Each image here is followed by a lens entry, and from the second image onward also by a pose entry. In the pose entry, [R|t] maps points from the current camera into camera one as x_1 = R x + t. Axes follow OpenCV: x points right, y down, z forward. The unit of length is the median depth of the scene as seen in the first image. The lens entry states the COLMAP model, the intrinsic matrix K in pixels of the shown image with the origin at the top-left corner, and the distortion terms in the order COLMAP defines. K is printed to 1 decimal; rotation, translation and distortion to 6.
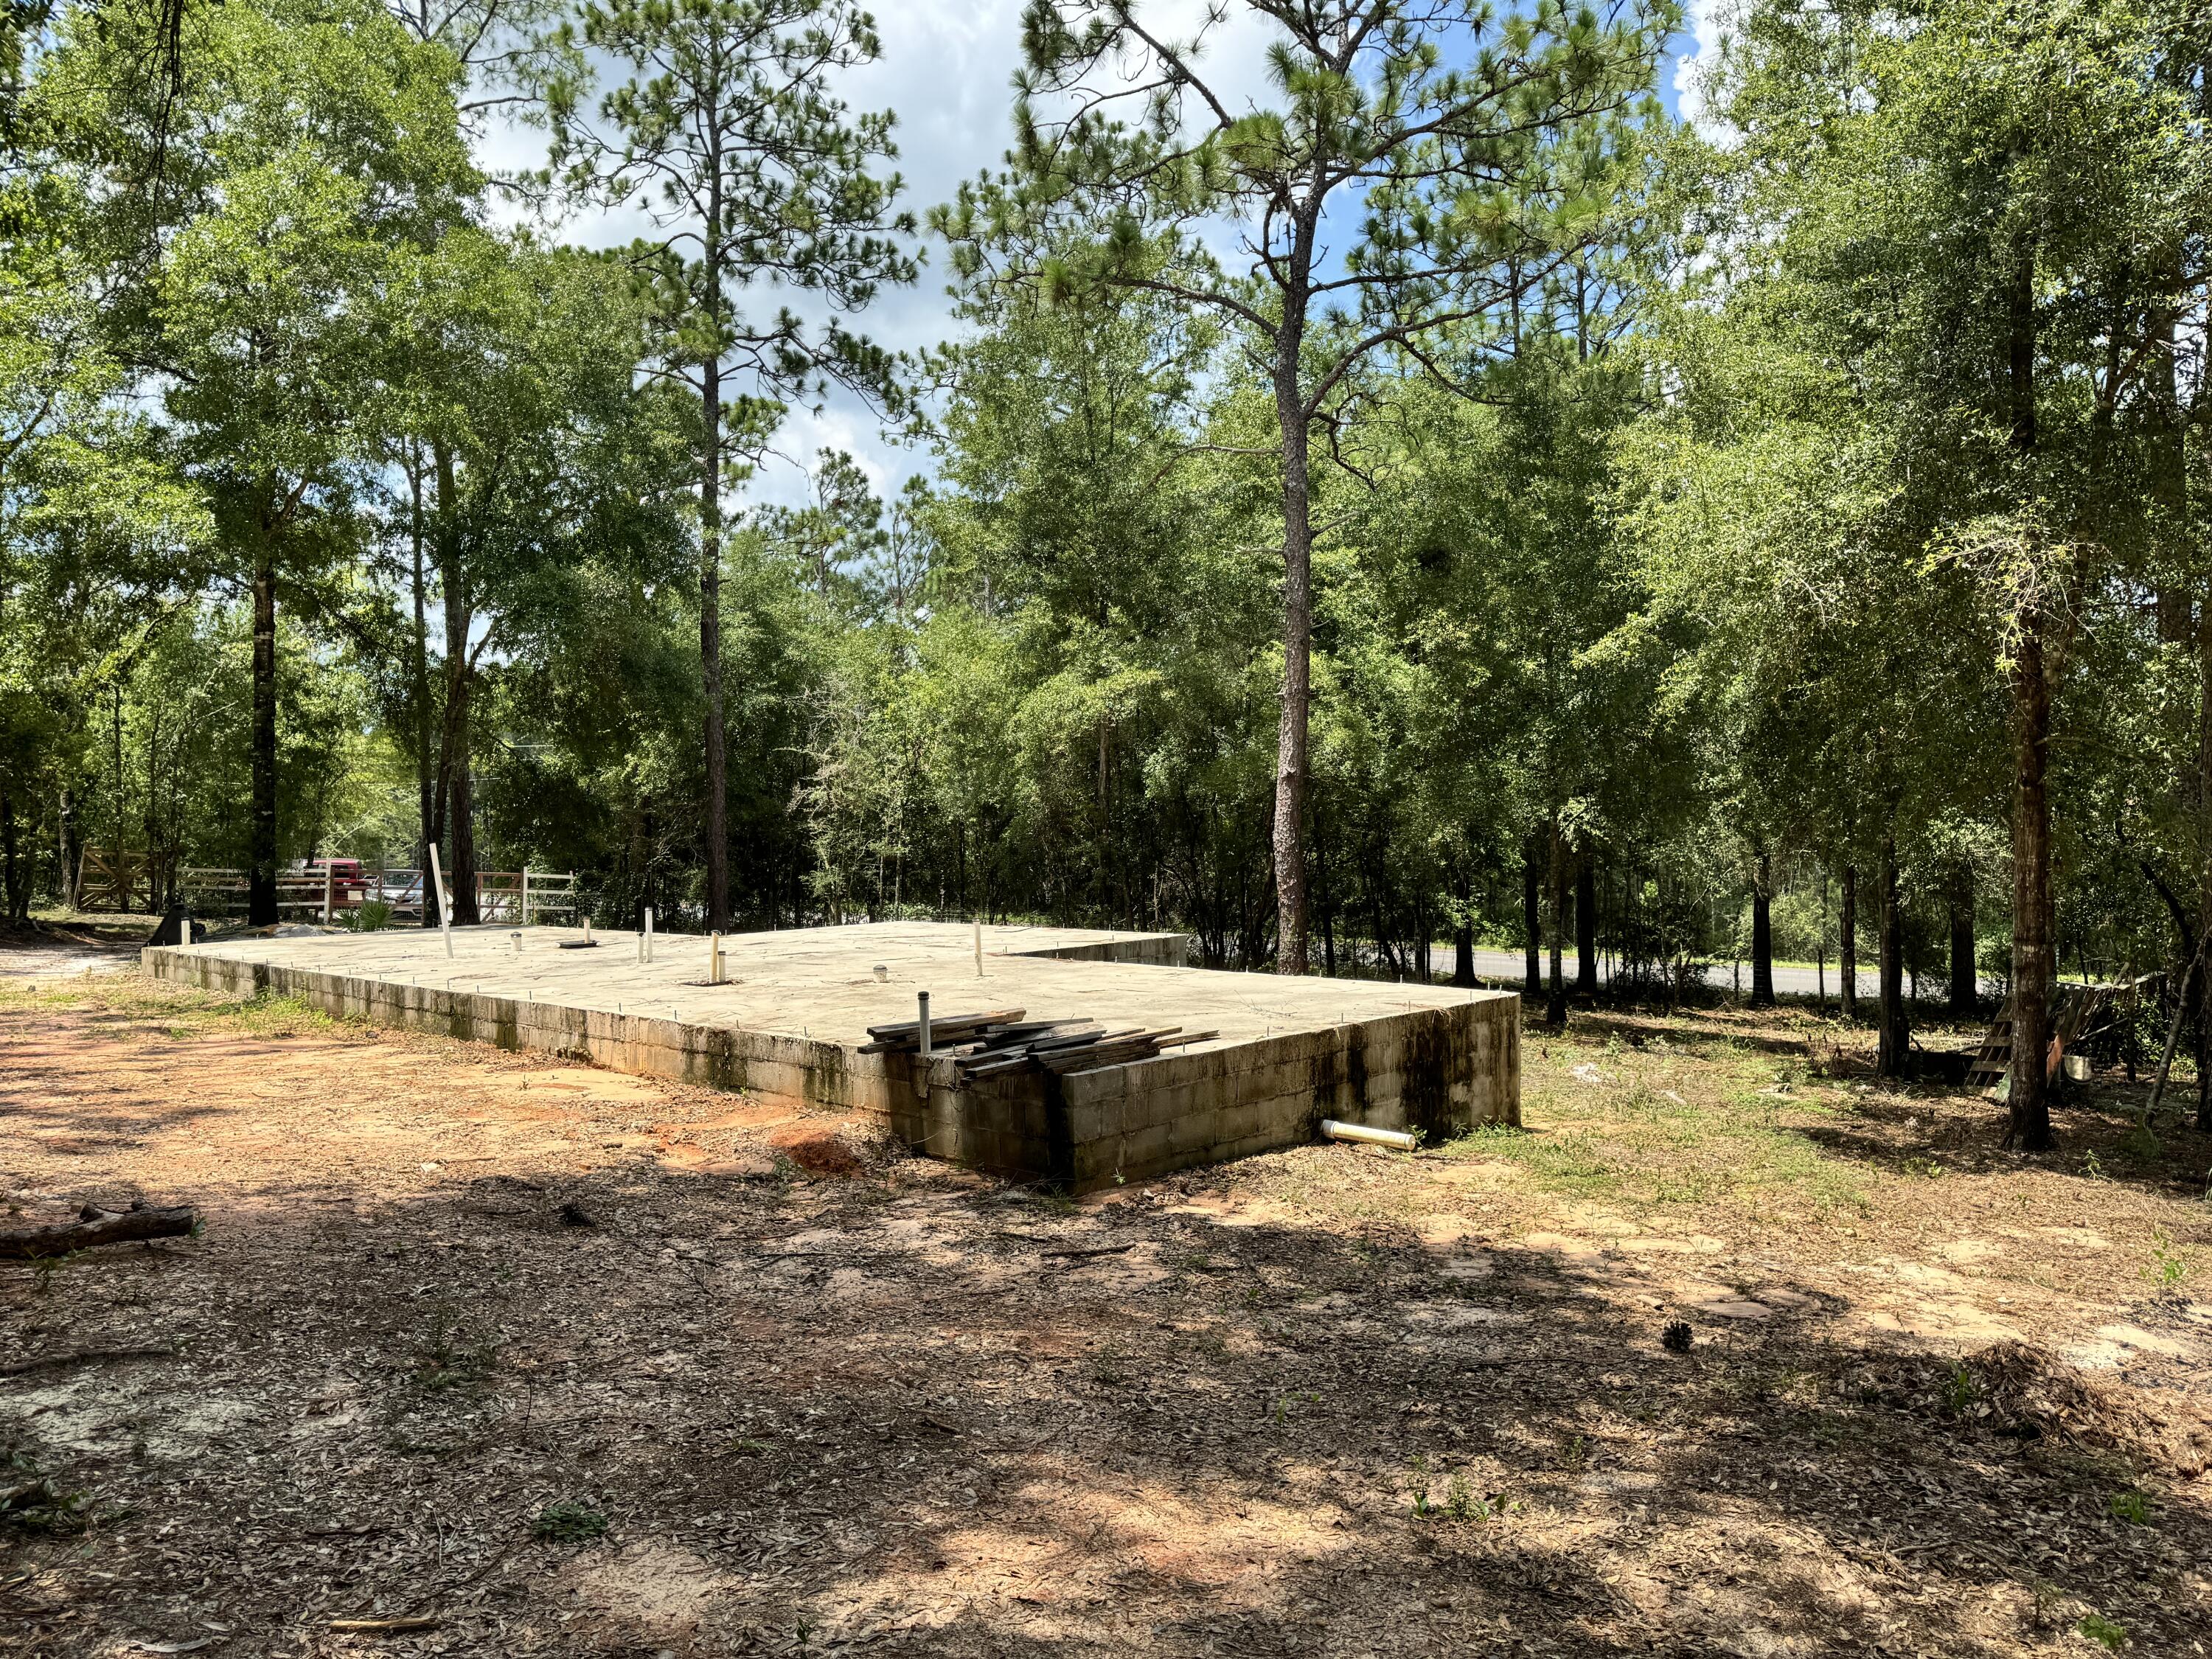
lens RADIAL K [[1530.3, 0, 1106.0], [0, 1530.3, 829.5], [0, 0, 1]] dist [0.089587, -0.109740]
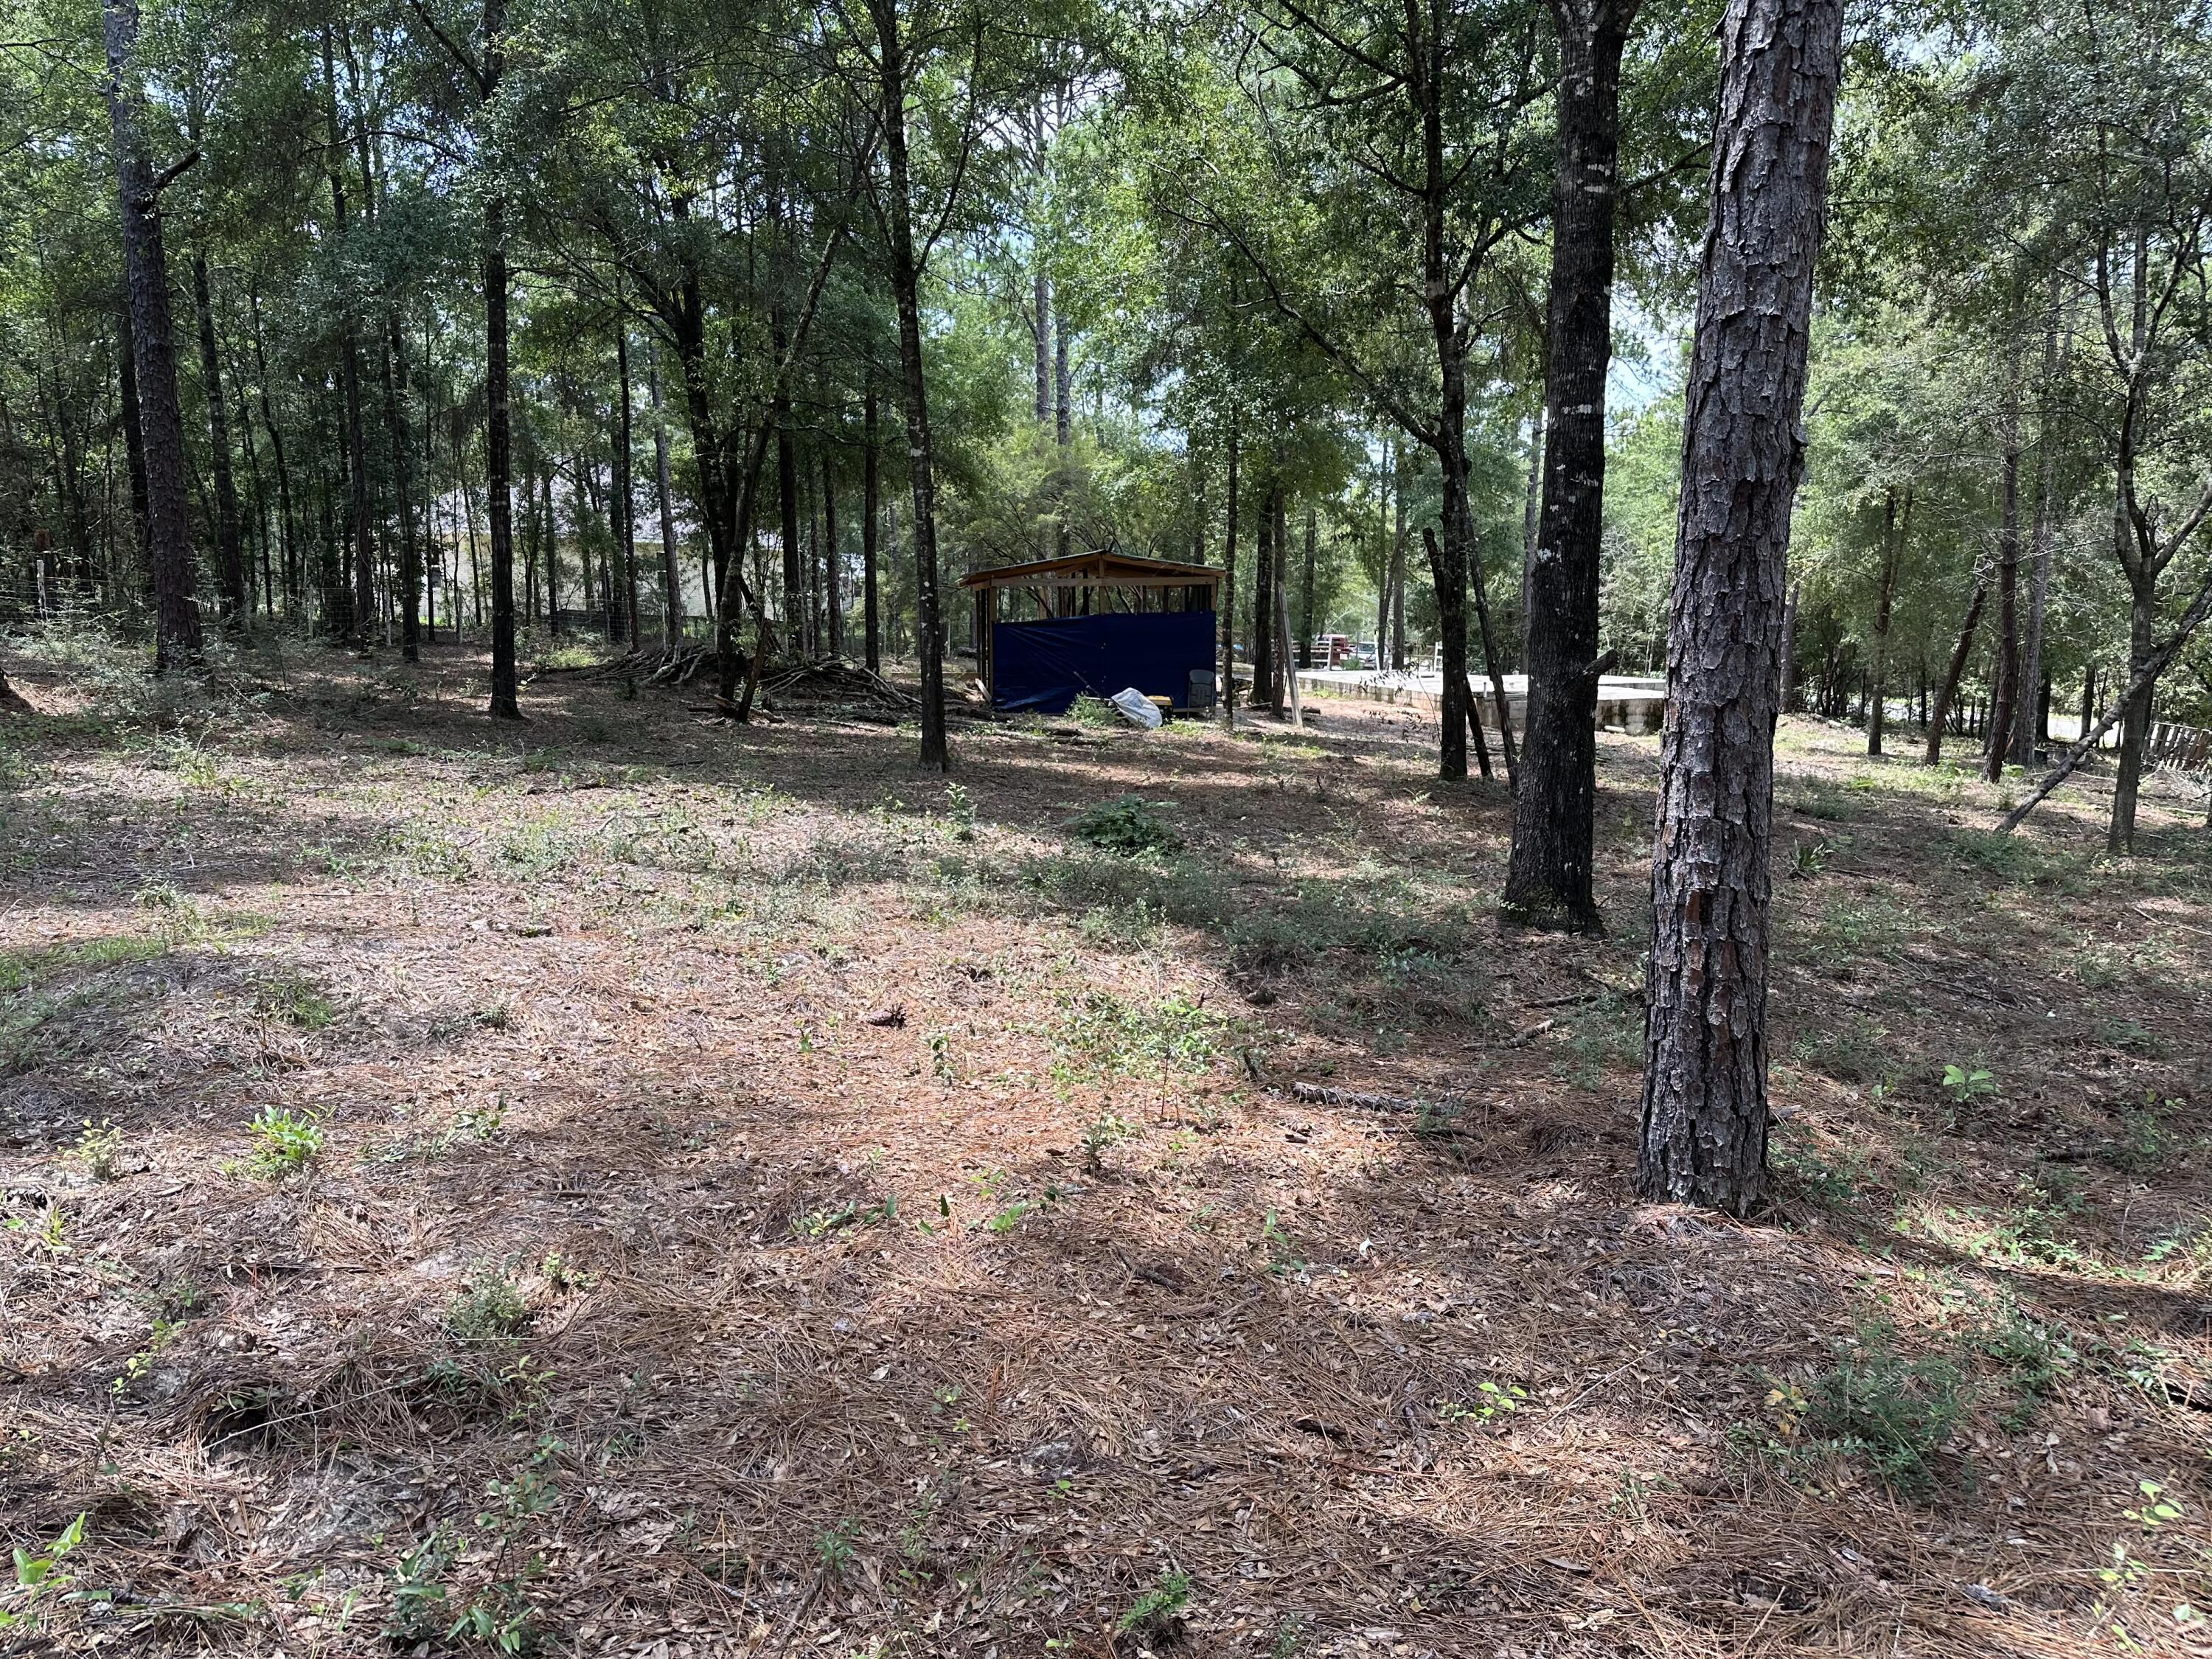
lens RADIAL K [[1505.4, 0, 1105.7], [0, 1505.4, 846.4], [0, 0, 1]] dist [0.039037, -0.055501]
pose [[0.823848, 0.101751, -0.557603, 0.301745], [-0.012898, 0.986866, 0.161026, -0.019134], [0.566664, -0.125469, 0.814340, -0.641507]]
